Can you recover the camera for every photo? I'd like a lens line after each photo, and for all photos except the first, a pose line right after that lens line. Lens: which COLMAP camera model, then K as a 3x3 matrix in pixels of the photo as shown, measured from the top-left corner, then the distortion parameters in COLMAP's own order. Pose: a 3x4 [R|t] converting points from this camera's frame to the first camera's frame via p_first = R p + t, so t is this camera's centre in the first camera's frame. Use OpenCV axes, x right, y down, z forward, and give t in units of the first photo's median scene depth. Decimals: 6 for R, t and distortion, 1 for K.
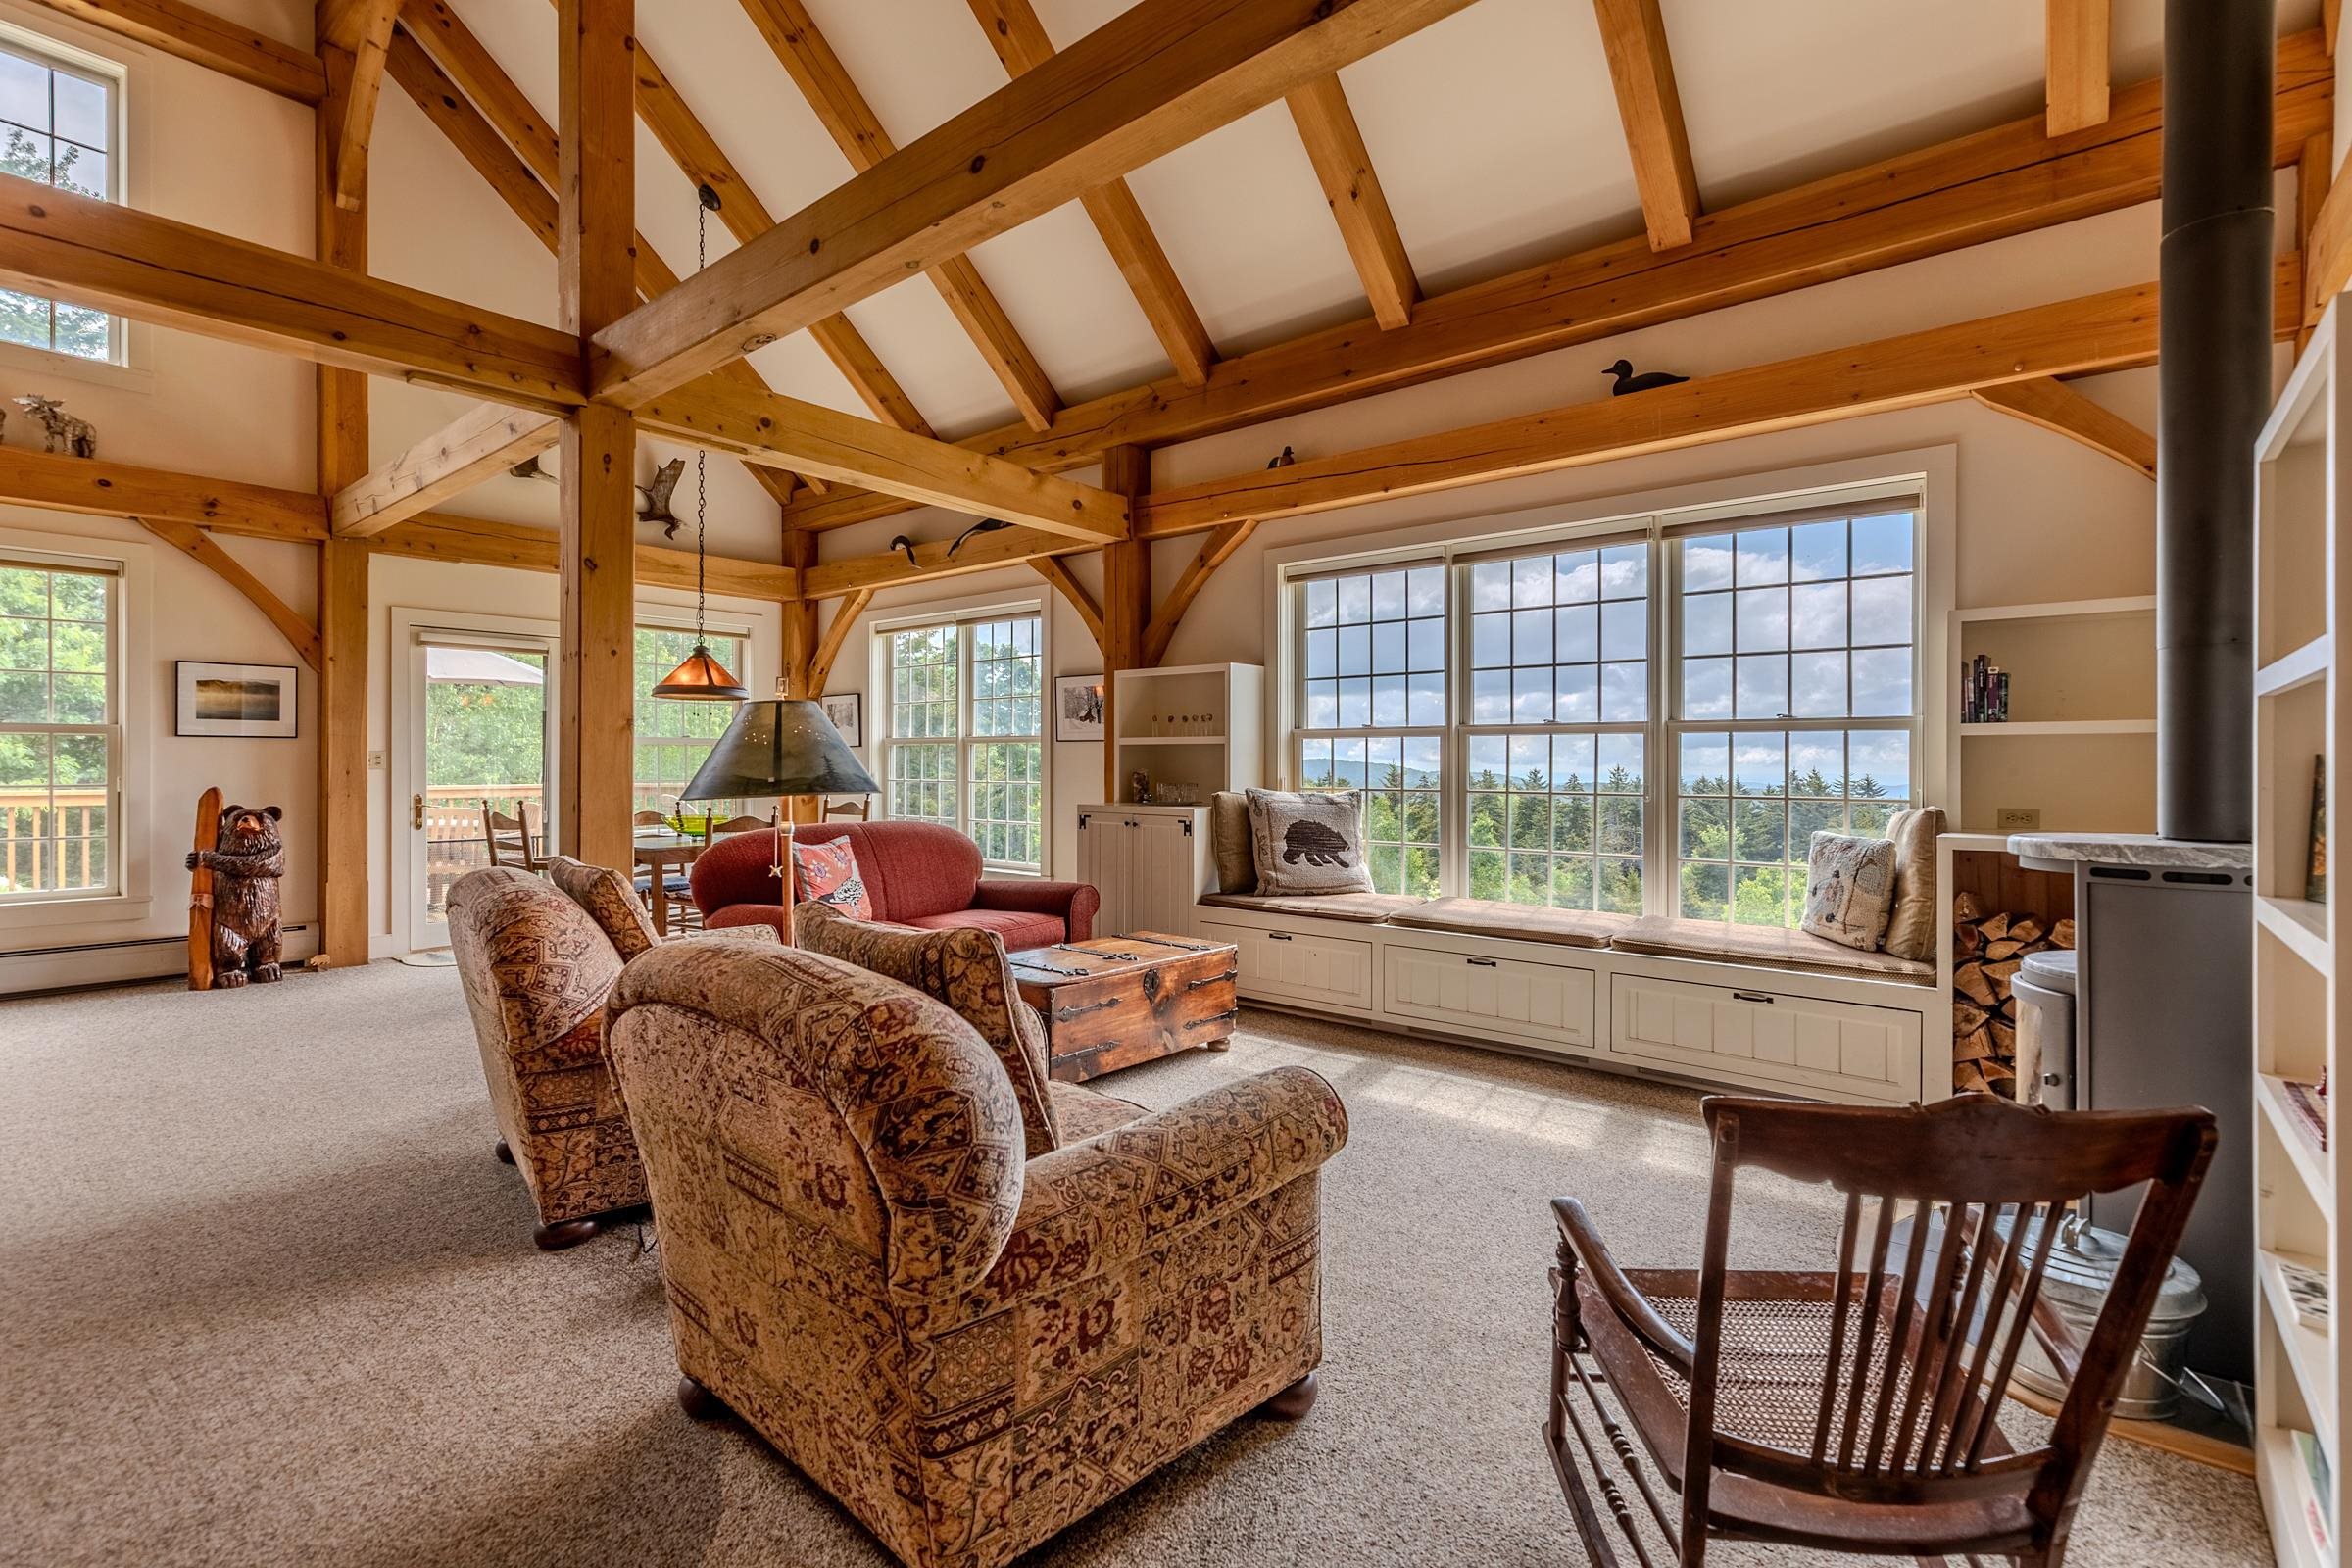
lens RADIAL K [[1075.3, 0, 1173.1], [0, 1075.3, 759.4], [0, 0, 1]] dist [0.006656, 0.000615]
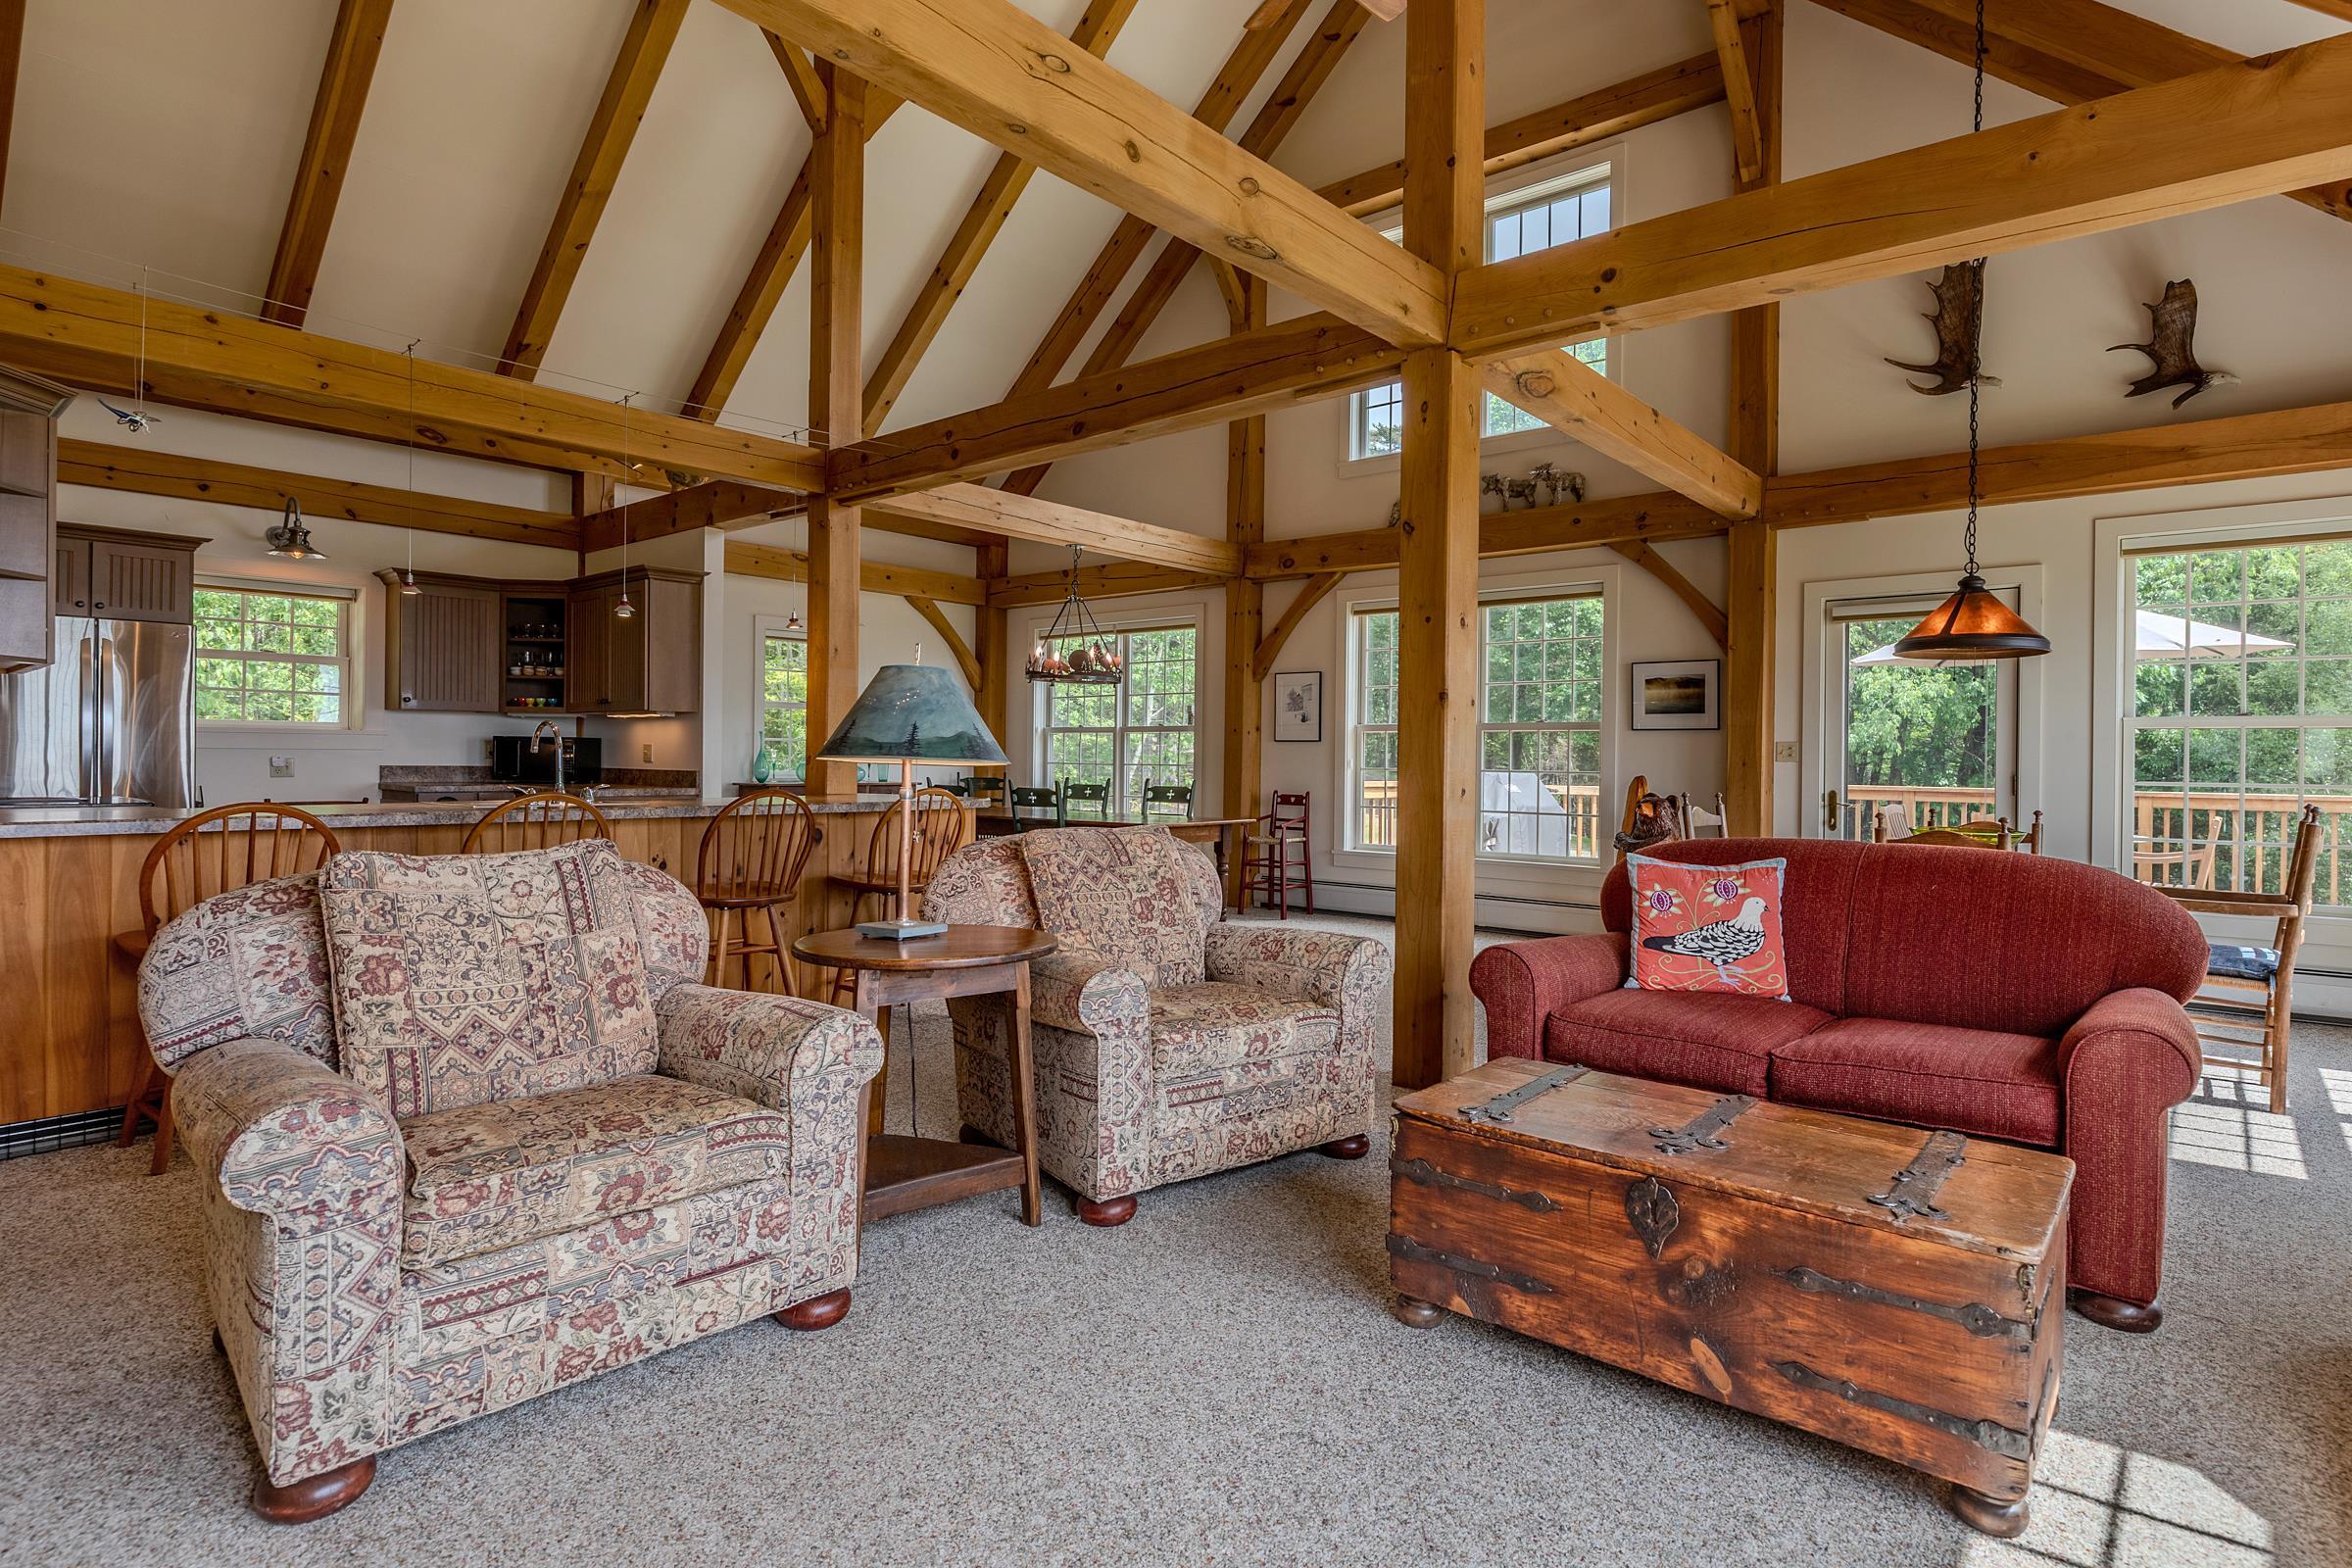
lens RADIAL K [[1208.0, 0, 1206.1], [0, 1208.0, 758.3], [0, 0, 1]] dist [-0.001579, 0.000013]
pose [[-0.002697, -0.001820, -0.999995, 0.322559], [-0.007021, 0.999974, -0.001801, 0.012465], [0.999972, 0.007016, -0.002710, 0.536270]]
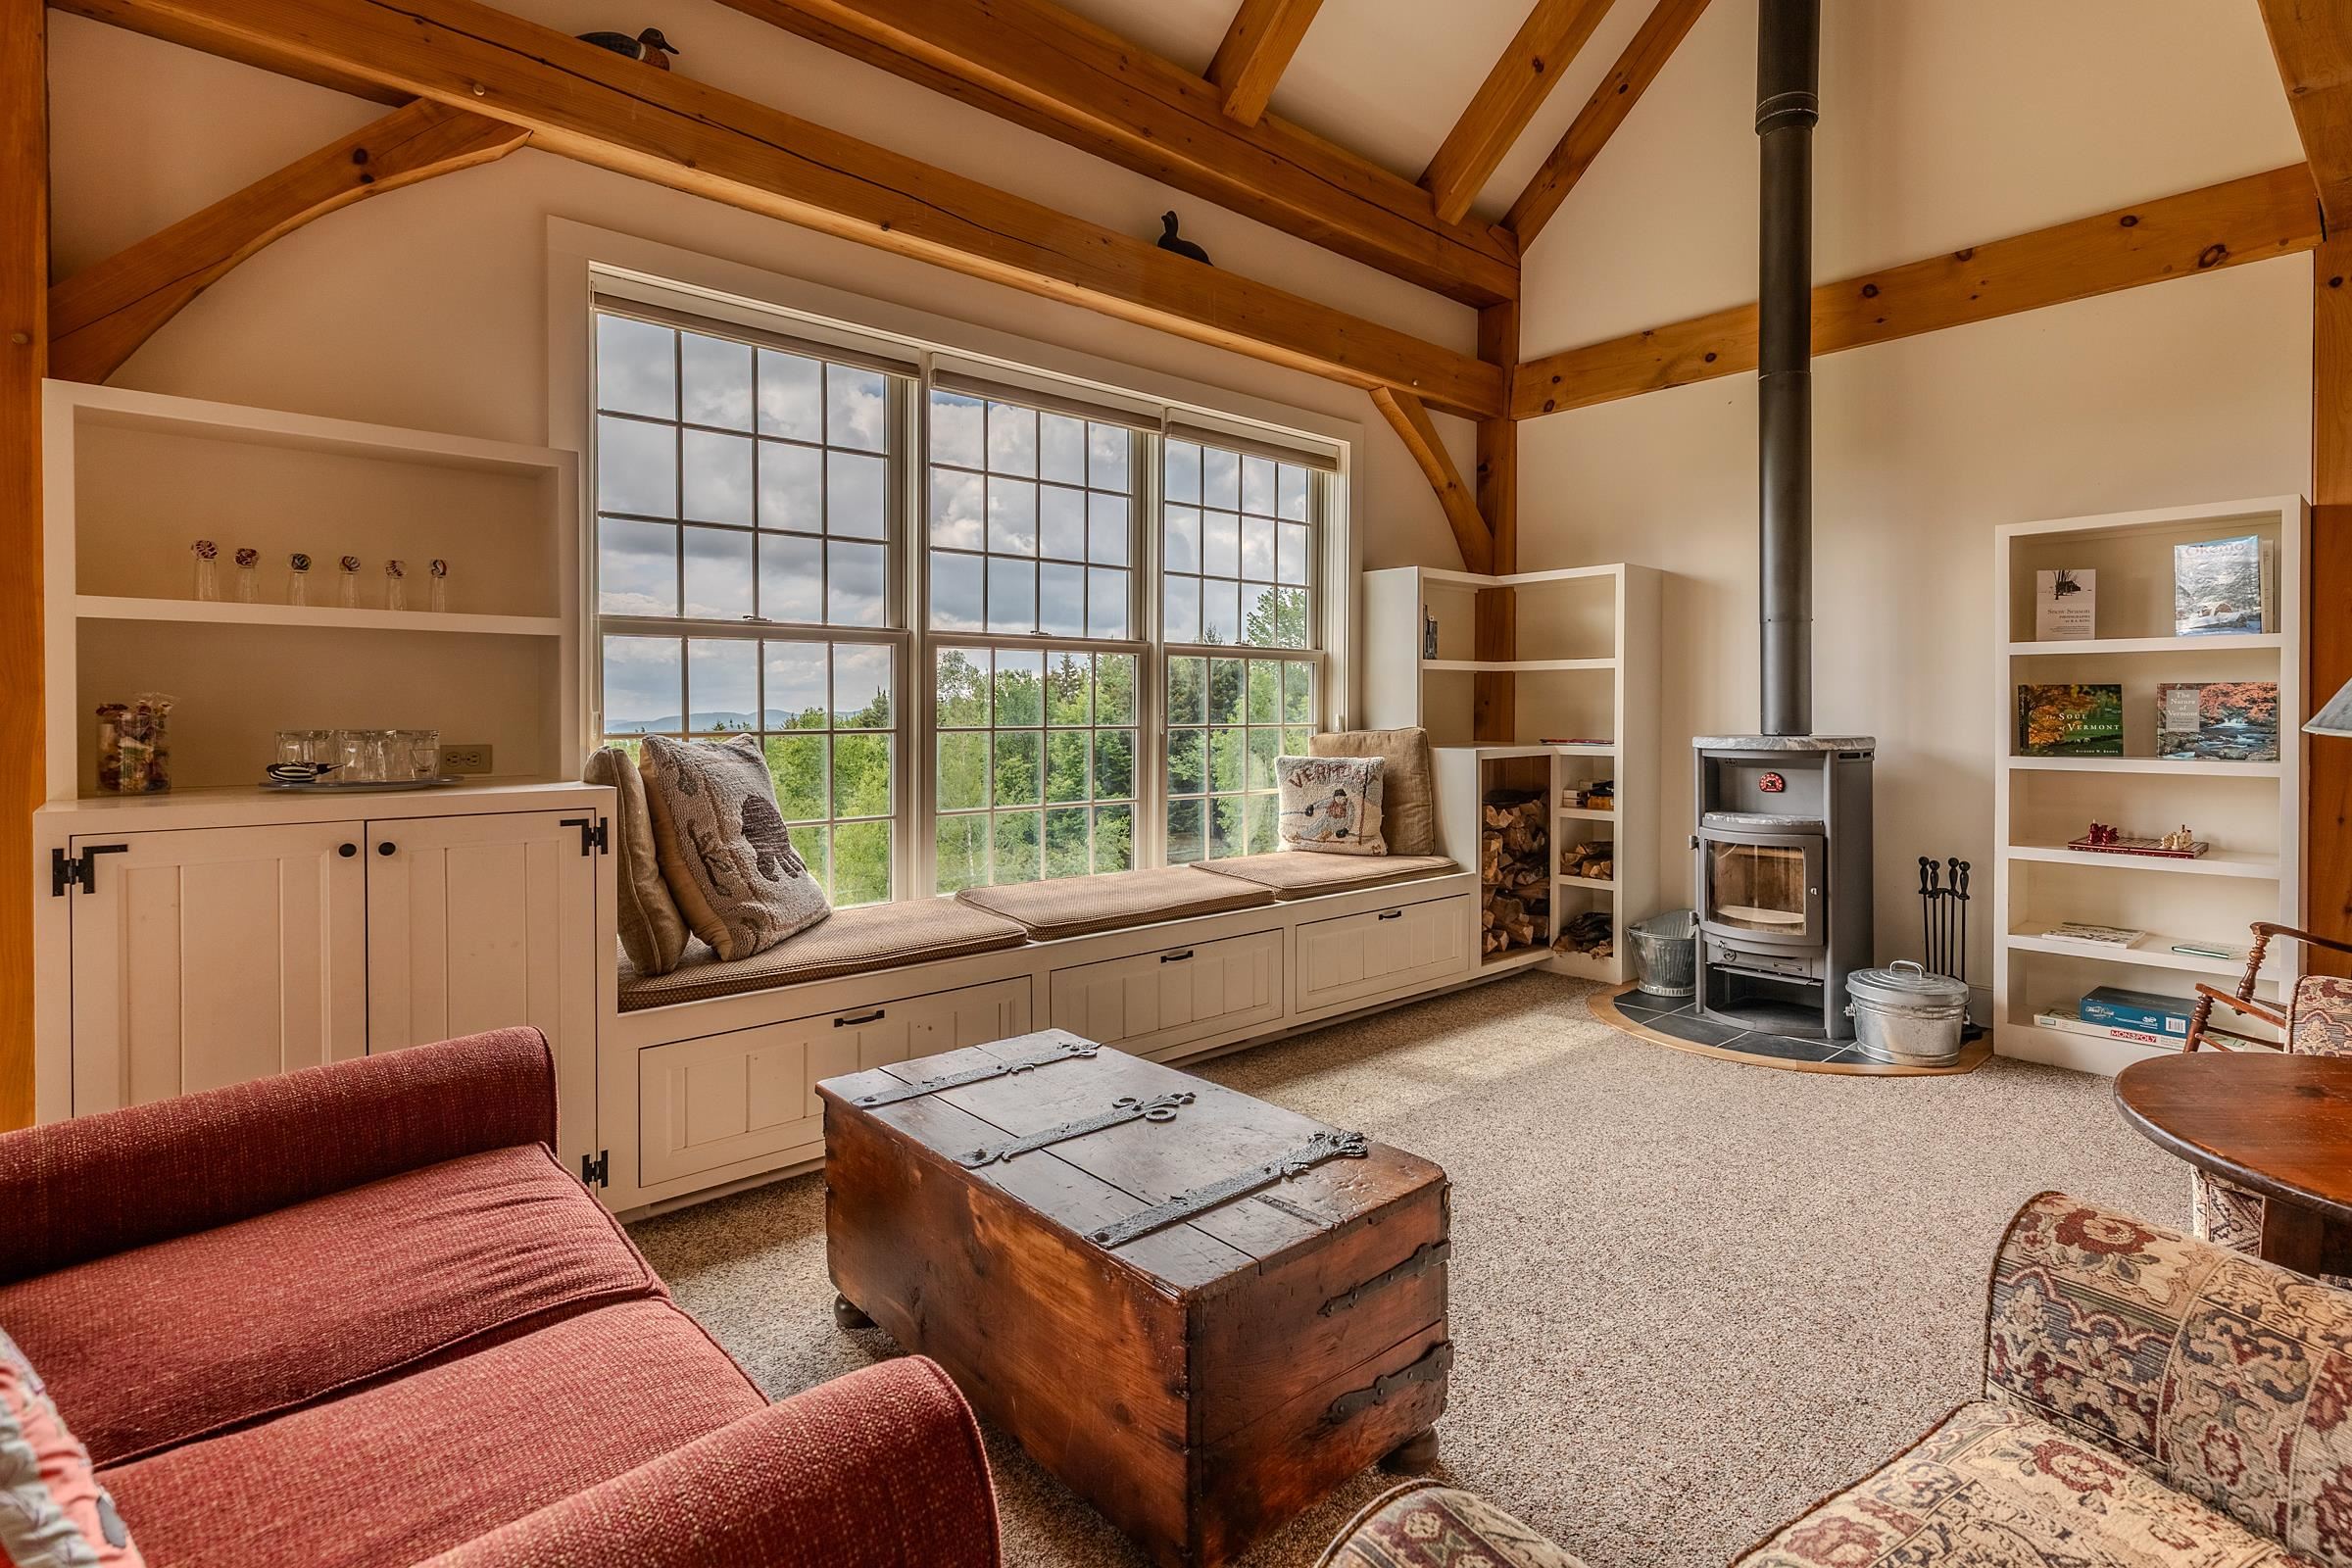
lens RADIAL K [[1147.7, 0, 1272.4], [0, 1147.7, 711.9], [0, 0, 1]] dist [0.005002, 0.000546]
pose [[0.106677, -0.008247, 0.994260, -0.346970], [-0.004354, 0.999952, 0.008762, 0.009940], [-0.994284, -0.005263, 0.106636, 0.606069]]
